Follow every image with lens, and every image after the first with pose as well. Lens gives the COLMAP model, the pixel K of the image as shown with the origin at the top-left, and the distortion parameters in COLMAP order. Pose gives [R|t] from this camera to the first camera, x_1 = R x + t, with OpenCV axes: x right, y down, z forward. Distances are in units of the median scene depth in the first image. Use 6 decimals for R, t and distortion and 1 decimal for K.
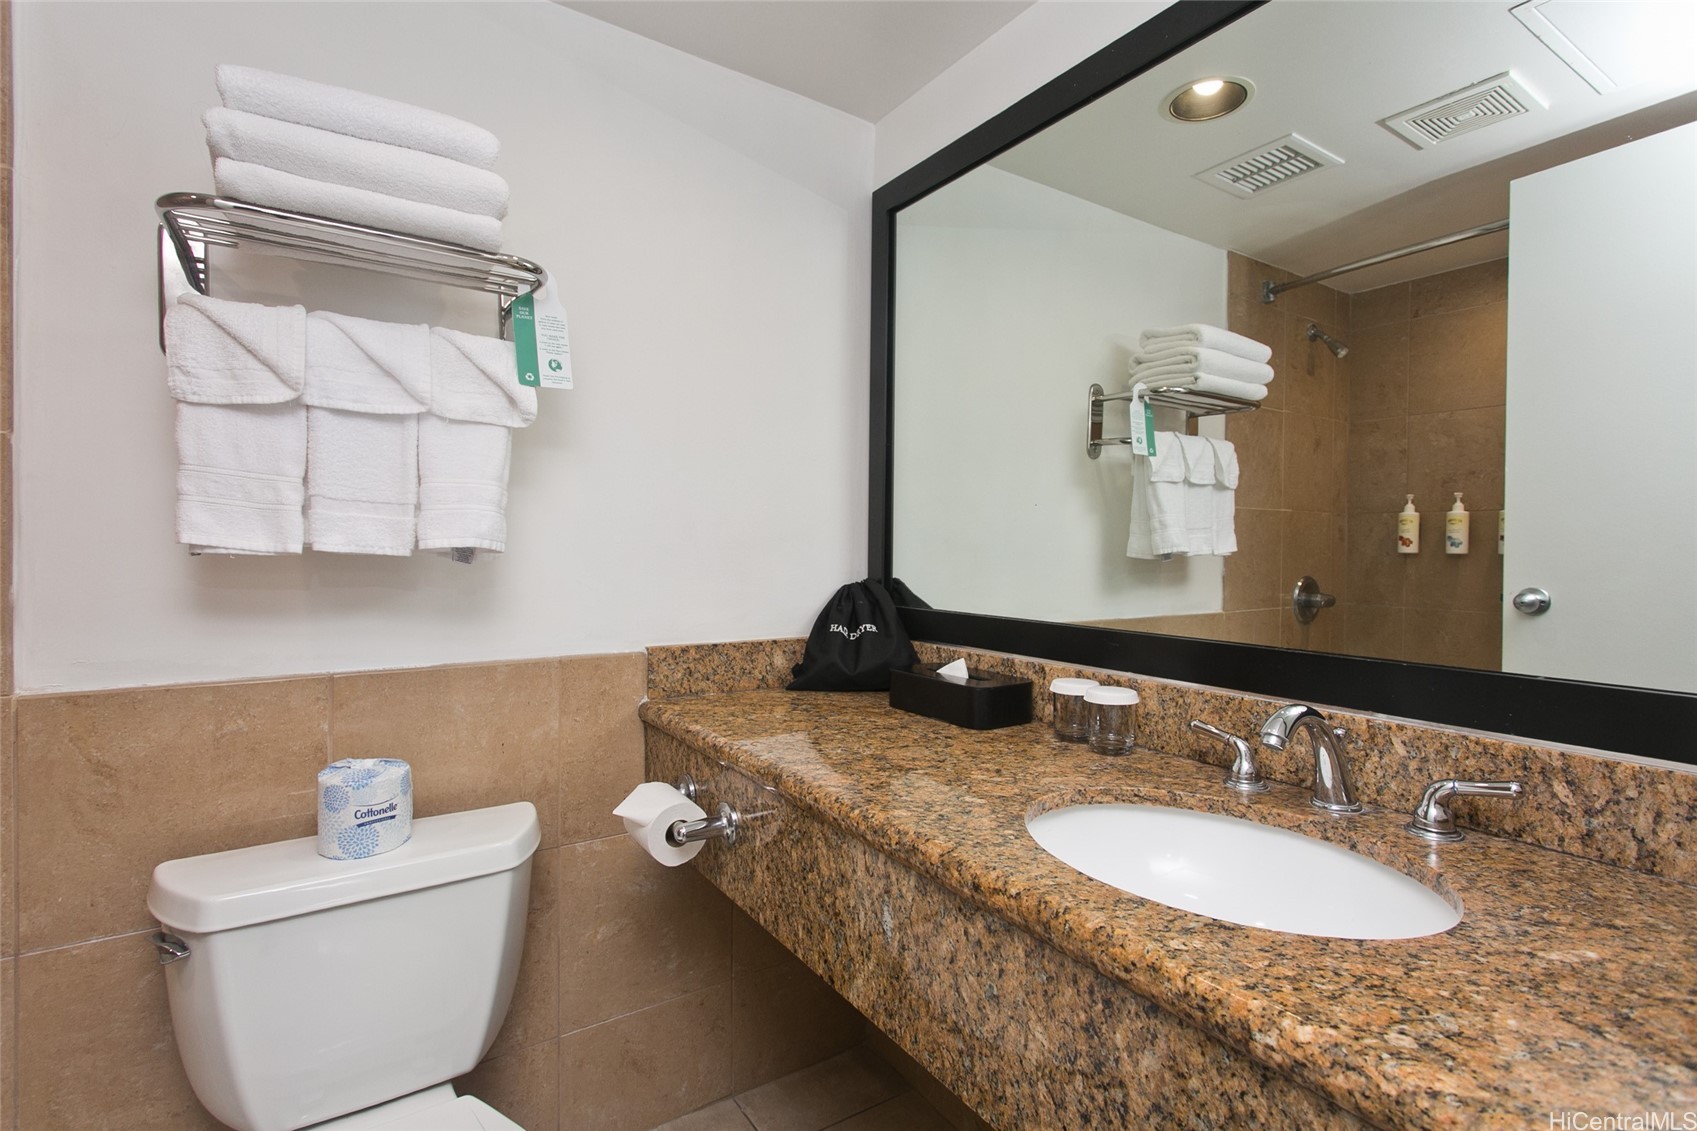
lens RADIAL K [[783.3, 0, 828.0], [0, 783.3, 533.4], [0, 0, 1]] dist [0.001947, 0.000200]
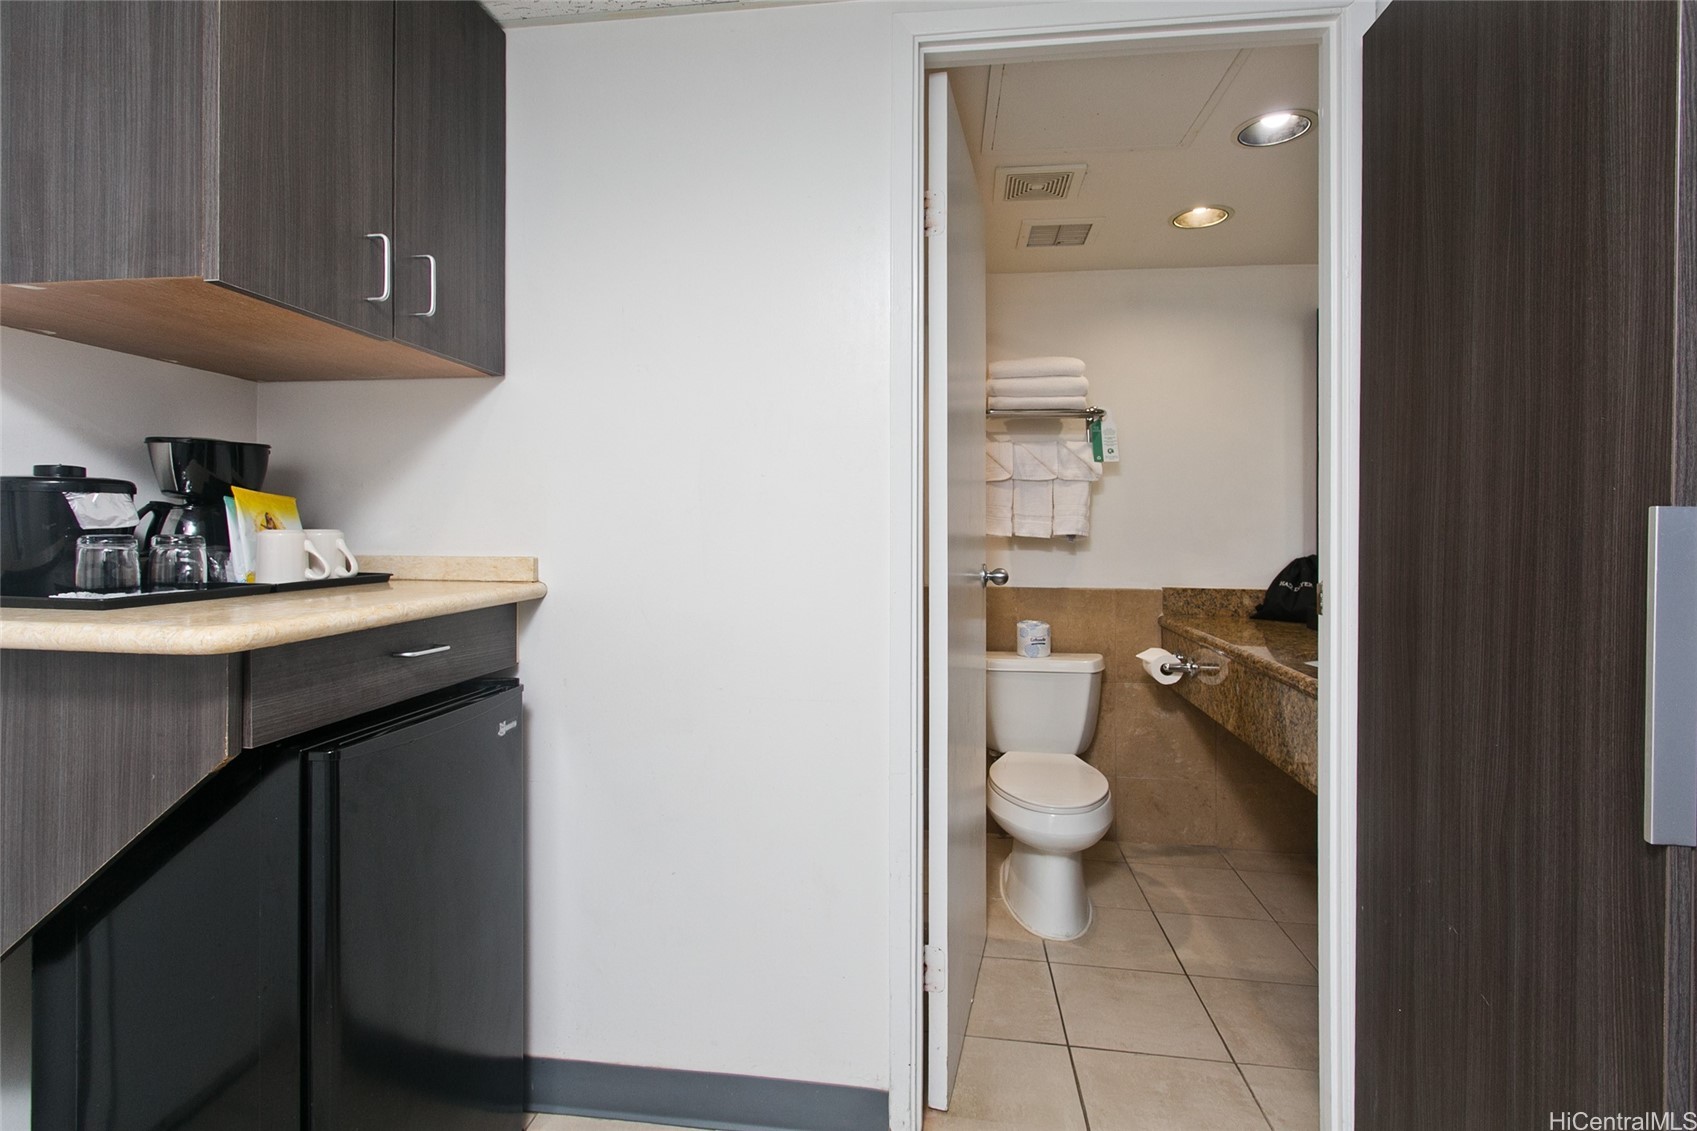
lens RADIAL K [[783.3, 0, 828.0], [0, 783.3, 533.4], [0, 0, 1]] dist [0.001947, 0.000200]
pose [[0.741493, 0.005296, -0.670940, 0.527300], [0.009204, 0.999794, 0.018064, -0.032410], [0.670897, -0.019570, 0.741292, -1.135540]]
